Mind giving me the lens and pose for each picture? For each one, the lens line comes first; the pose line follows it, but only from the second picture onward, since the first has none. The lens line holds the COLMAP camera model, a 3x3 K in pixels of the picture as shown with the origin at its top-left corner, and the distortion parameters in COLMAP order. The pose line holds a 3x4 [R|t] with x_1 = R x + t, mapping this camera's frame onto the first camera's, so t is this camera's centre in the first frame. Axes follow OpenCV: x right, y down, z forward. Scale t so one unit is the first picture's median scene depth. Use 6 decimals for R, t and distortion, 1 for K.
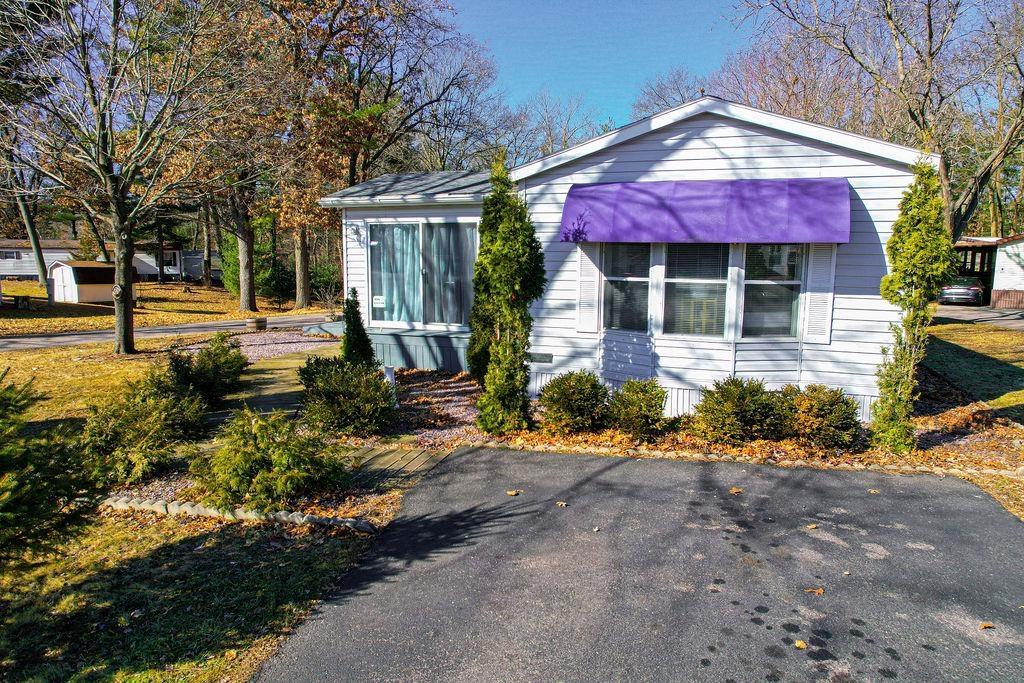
lens RADIAL K [[654.8, 0, 512.1], [0, 654.8, 341.3], [0, 0, 1]] dist [-0.056449, 0.034297]
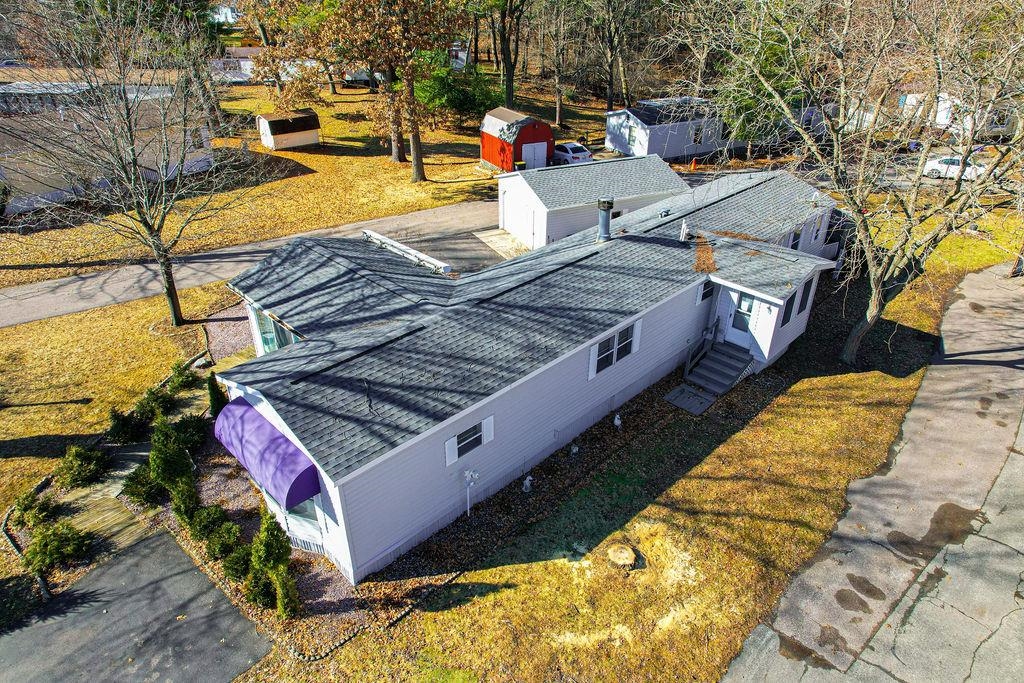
lens RADIAL K [[654.8, 0, 518.3], [0, 654.8, 345.4], [0, 0, 1]] dist [-0.056449, 0.034297]
pose [[0.910030, 0.214364, -0.354814, 1.515965], [-0.057726, 0.913109, 0.403608, -1.234195], [0.410503, -0.346814, 0.843331, -0.101457]]
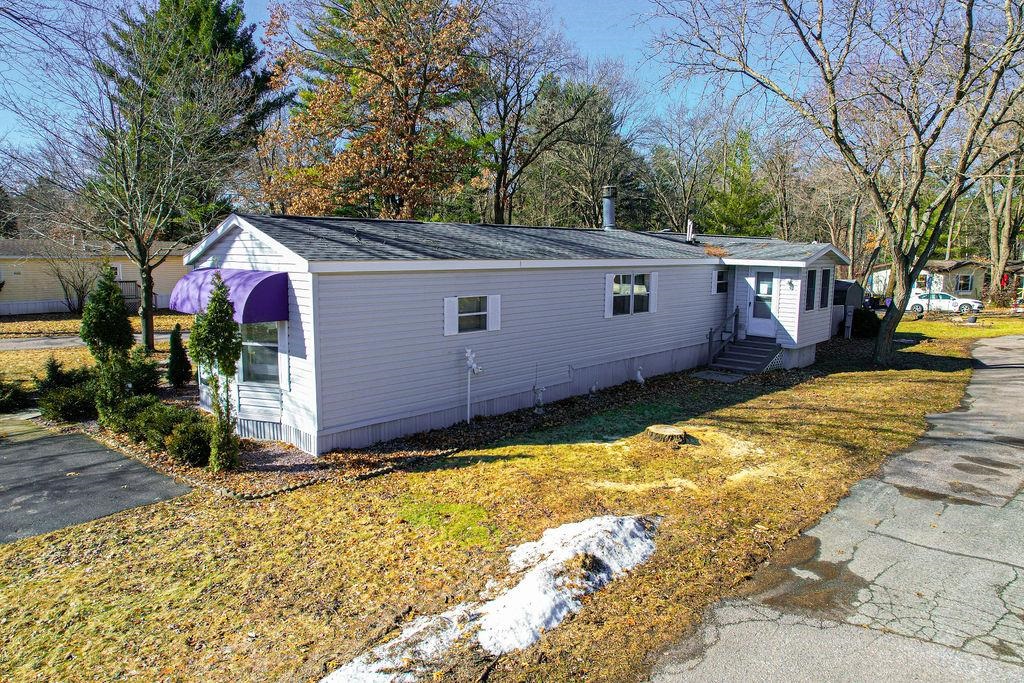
lens RADIAL K [[654.8, 0, 516.2], [0, 654.8, 342.1], [0, 0, 1]] dist [-0.056449, 0.034297]
pose [[0.916690, 0.061168, -0.394890, 1.505944], [-0.057150, 0.998124, 0.021939, -0.161589], [0.395491, 0.002456, 0.918467, -0.080333]]
